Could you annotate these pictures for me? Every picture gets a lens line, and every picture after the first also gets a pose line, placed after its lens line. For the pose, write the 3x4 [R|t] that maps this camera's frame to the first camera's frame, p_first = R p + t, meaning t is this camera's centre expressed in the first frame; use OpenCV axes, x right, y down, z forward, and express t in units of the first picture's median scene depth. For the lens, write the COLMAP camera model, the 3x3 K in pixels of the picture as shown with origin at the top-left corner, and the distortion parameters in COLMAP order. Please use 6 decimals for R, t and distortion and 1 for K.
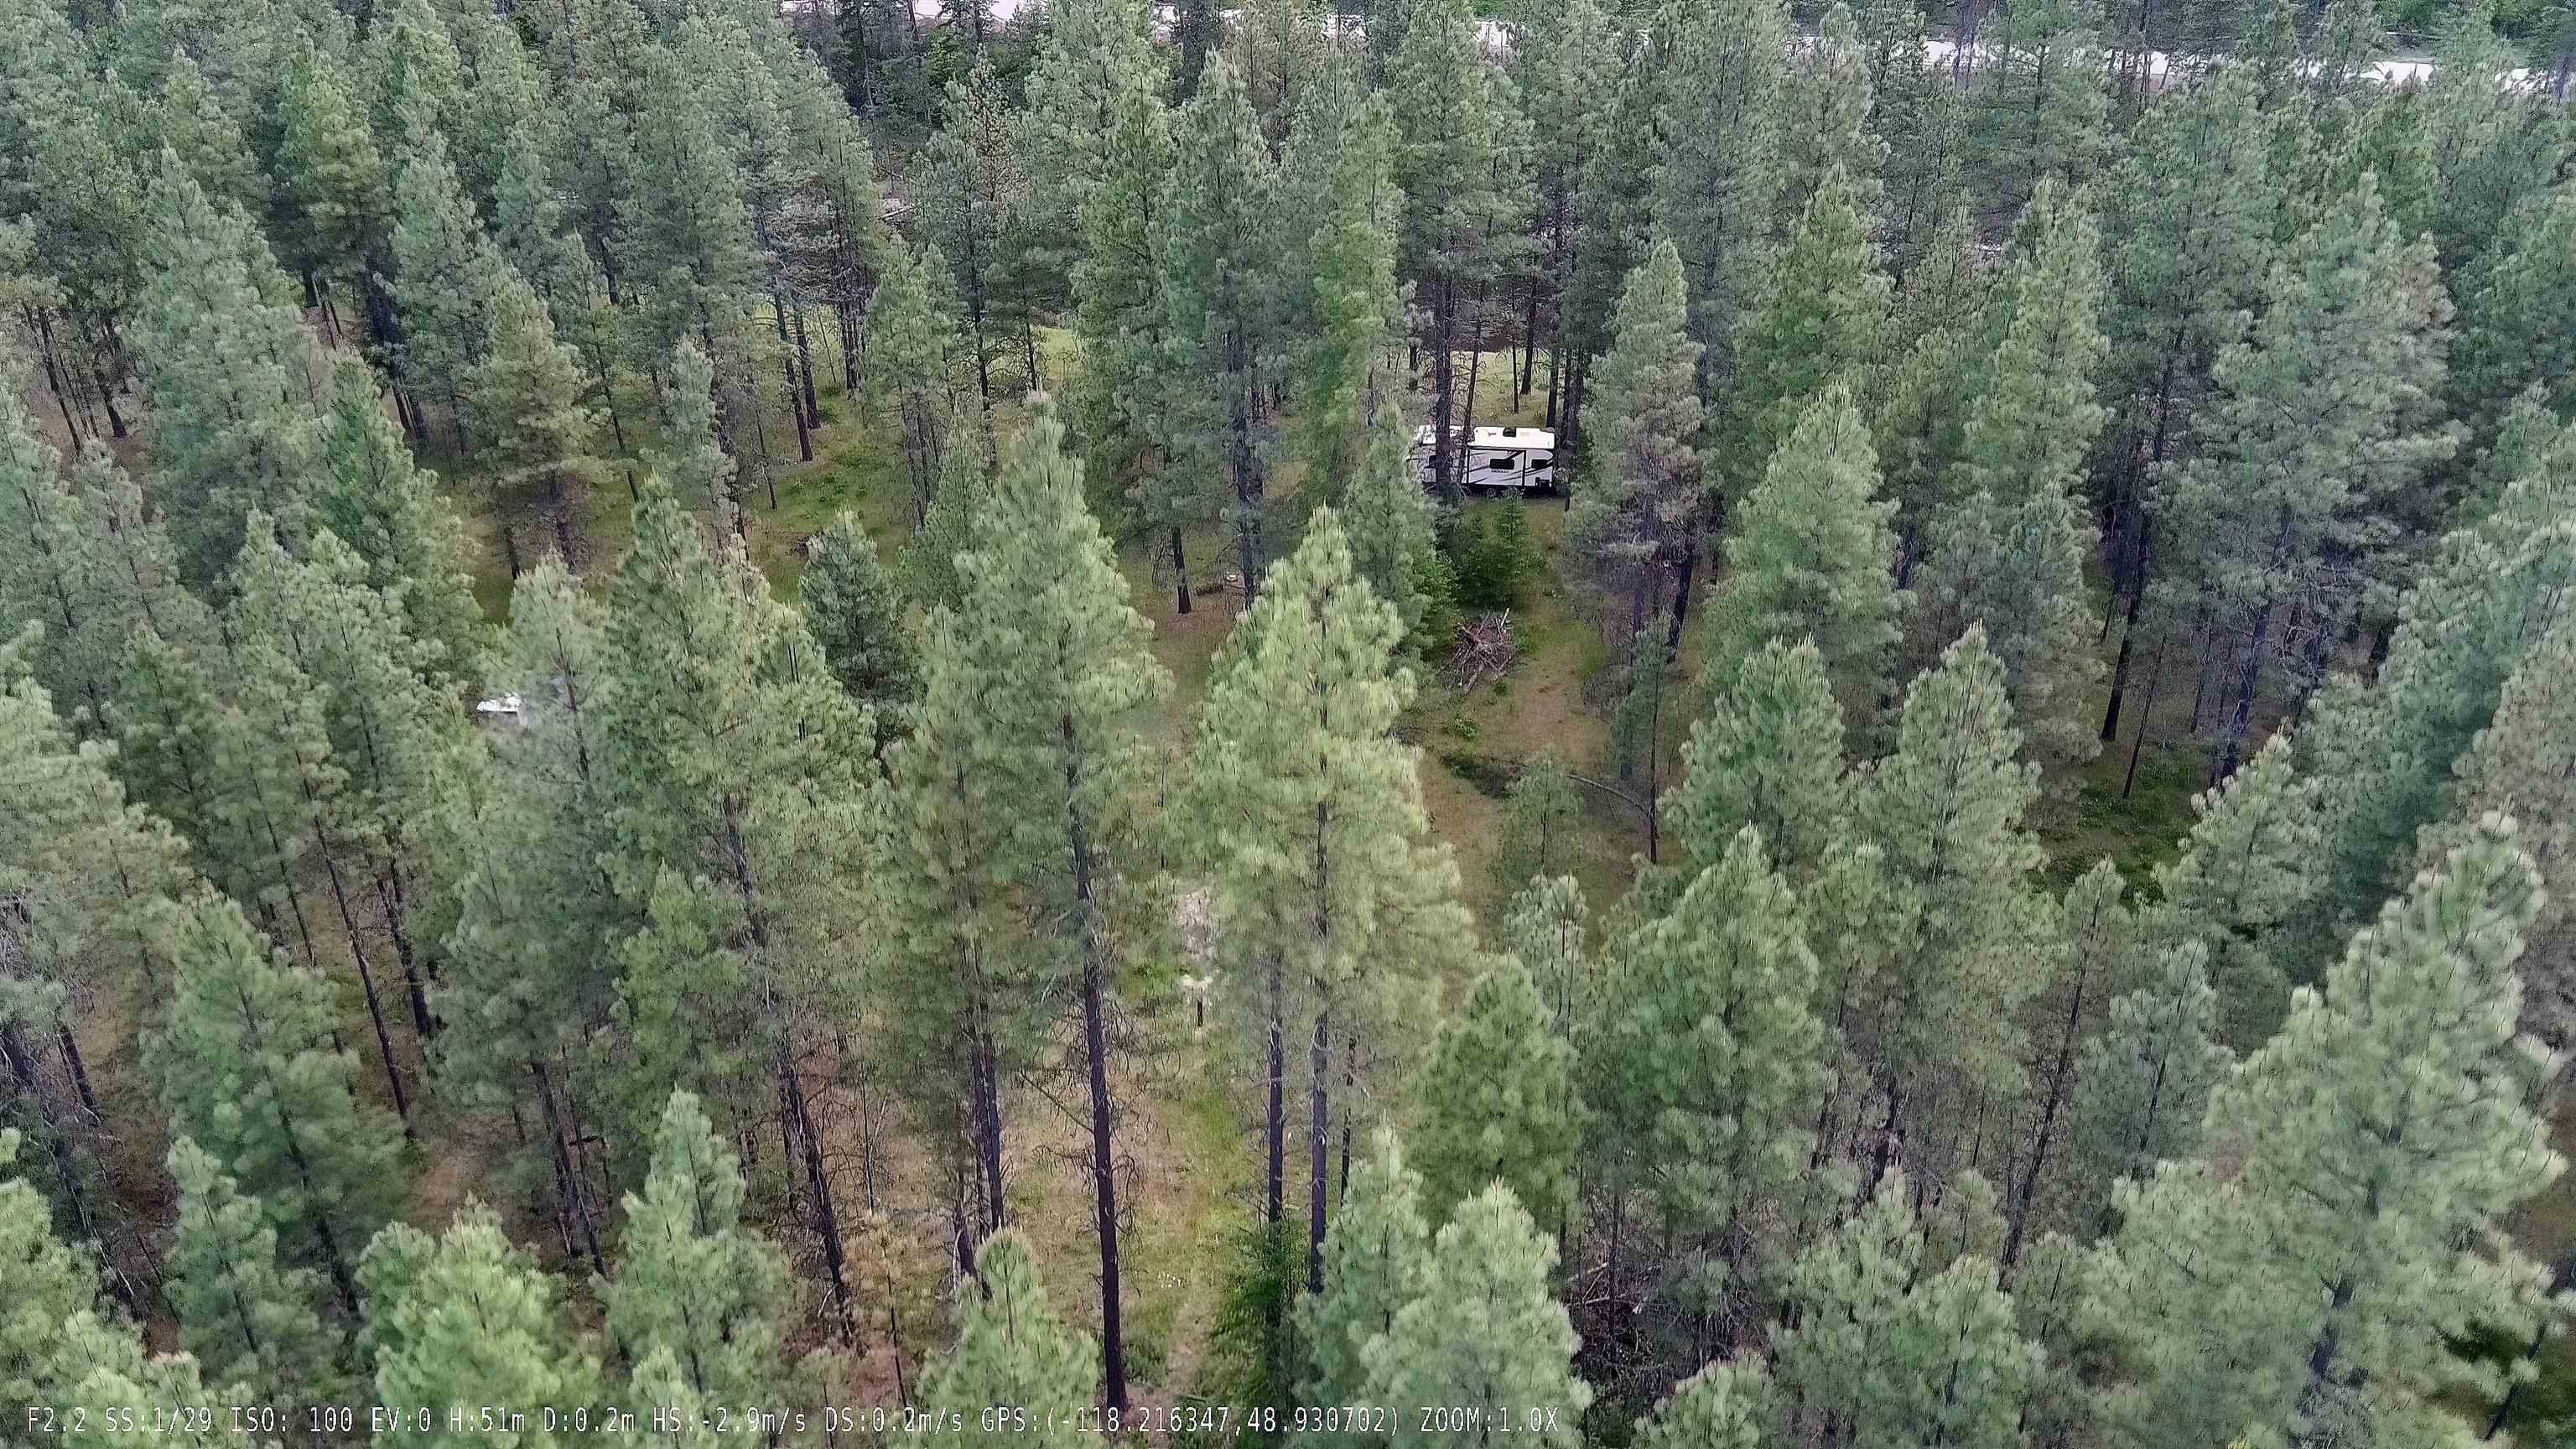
lens RADIAL K [[2257.0, 0, 1288.0], [0, 2257.0, 724.5], [0, 0, 1]] dist [0.073730, -0.010265]
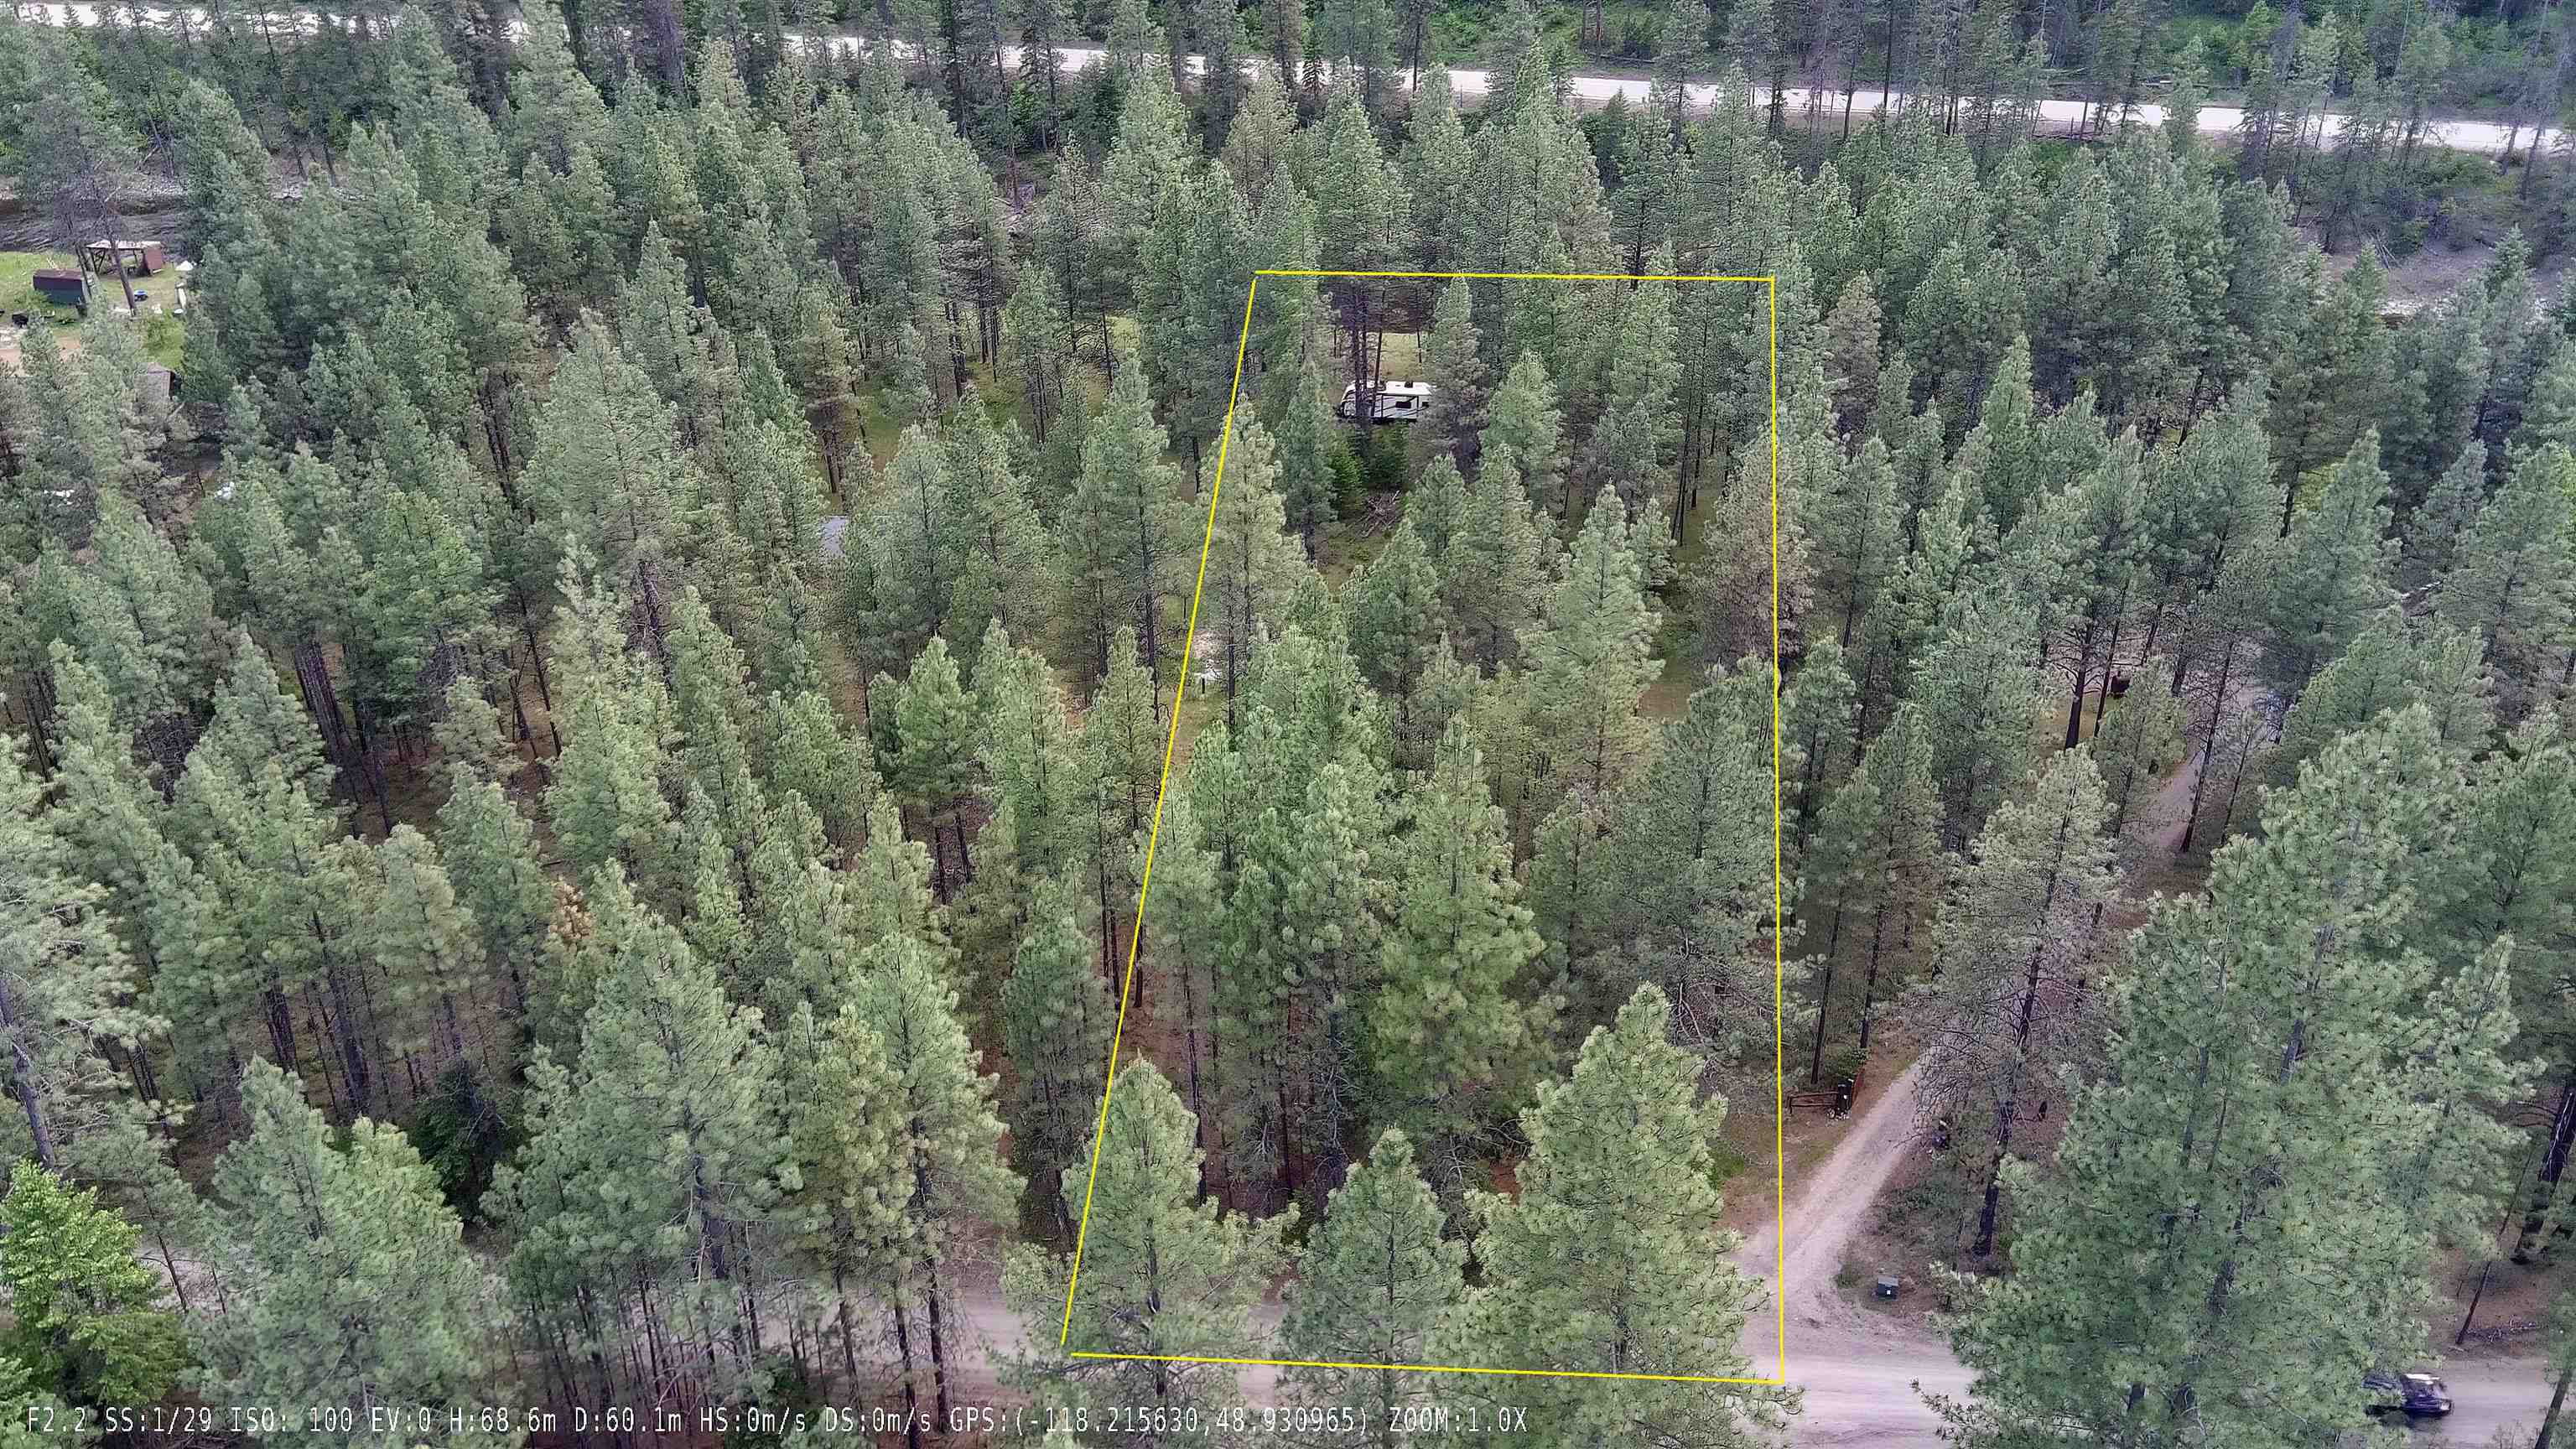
lens RADIAL K [[2257.0, 0, 1288.0], [0, 2257.0, 724.5], [0, 0, 1]] dist [0.073730, -0.010265]
pose [[0.999861, 0.006148, -0.015506, 0.052035], [-0.006028, 0.999951, 0.007801, 0.124003], [0.015553, -0.007707, 0.999849, -0.749391]]
